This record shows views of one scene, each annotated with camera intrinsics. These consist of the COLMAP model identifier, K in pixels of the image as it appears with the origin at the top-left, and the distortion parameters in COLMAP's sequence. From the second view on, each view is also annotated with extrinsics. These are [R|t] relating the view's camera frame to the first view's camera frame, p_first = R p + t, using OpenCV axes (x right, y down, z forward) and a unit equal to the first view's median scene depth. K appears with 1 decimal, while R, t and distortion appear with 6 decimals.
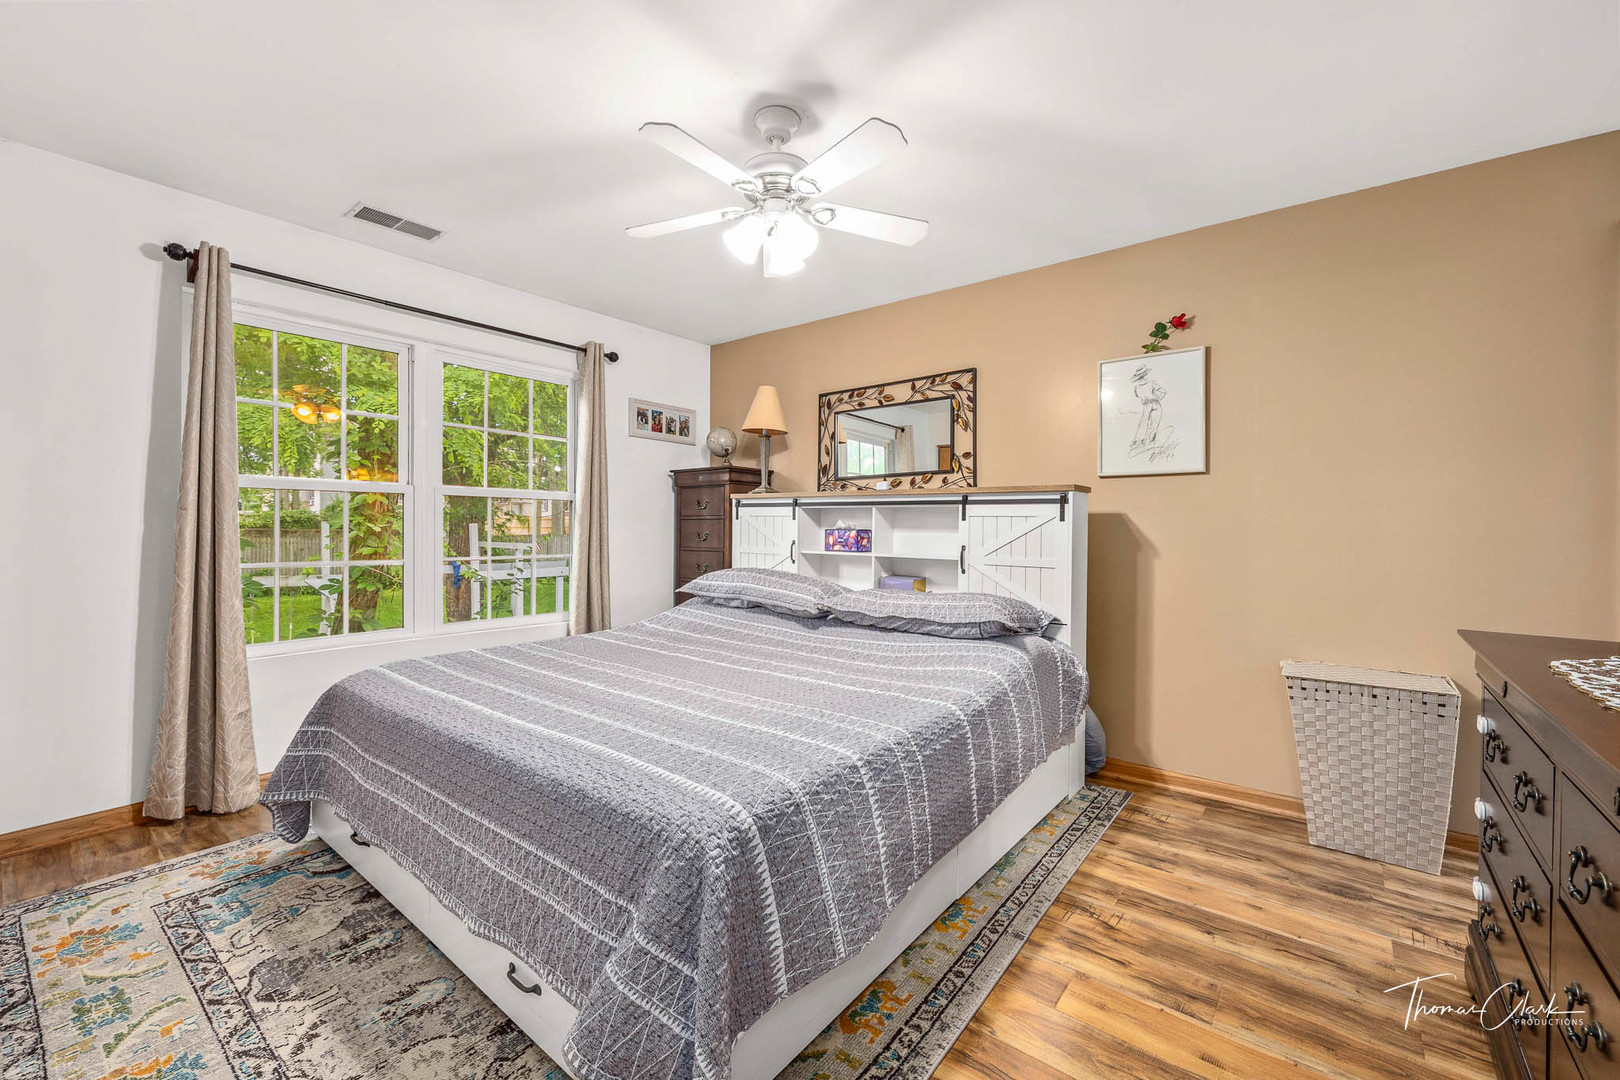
lens RADIAL K [[661.4, 0, 815.2], [0, 661.4, 532.6], [0, 0, 1]] dist [-0.001189, -0.000066]
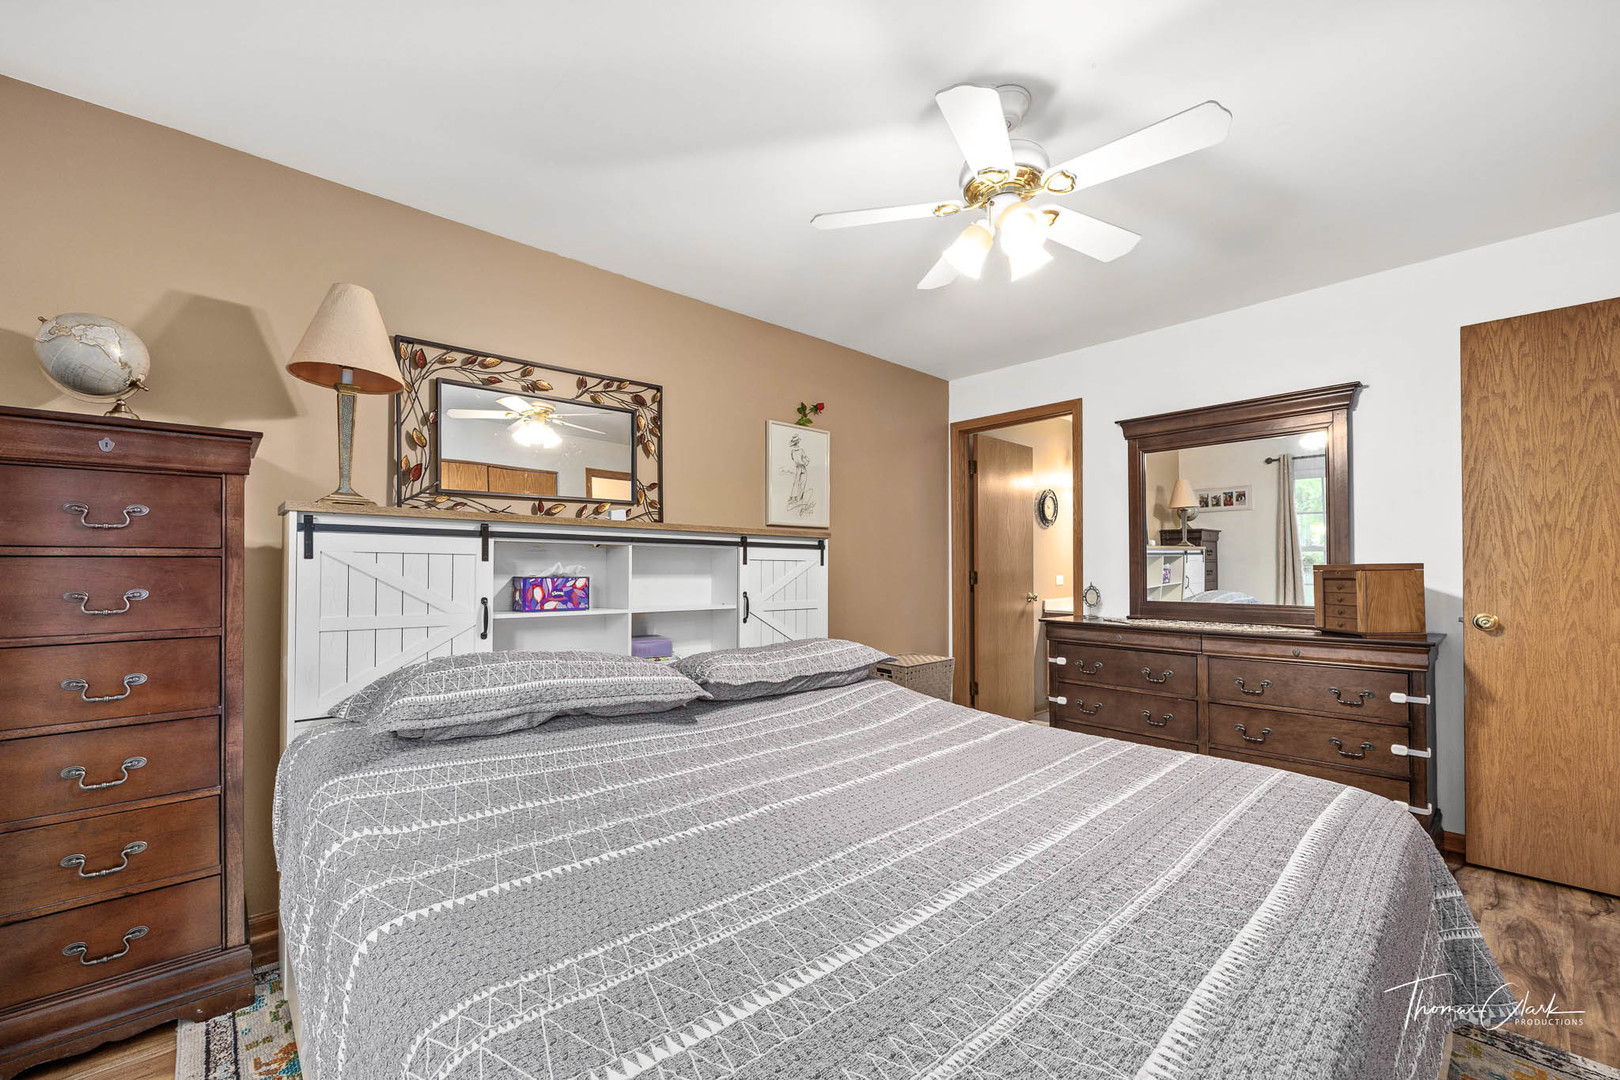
lens RADIAL K [[661.4, 0, 818.4], [0, 661.4, 549.6], [0, 0, 1]] dist [-0.001189, -0.000066]
pose [[0.155628, 0.021464, 0.987583, -0.568819], [0.008266, 0.999701, -0.023030, -0.014355], [-0.987781, 0.011747, 0.155404, 0.656164]]
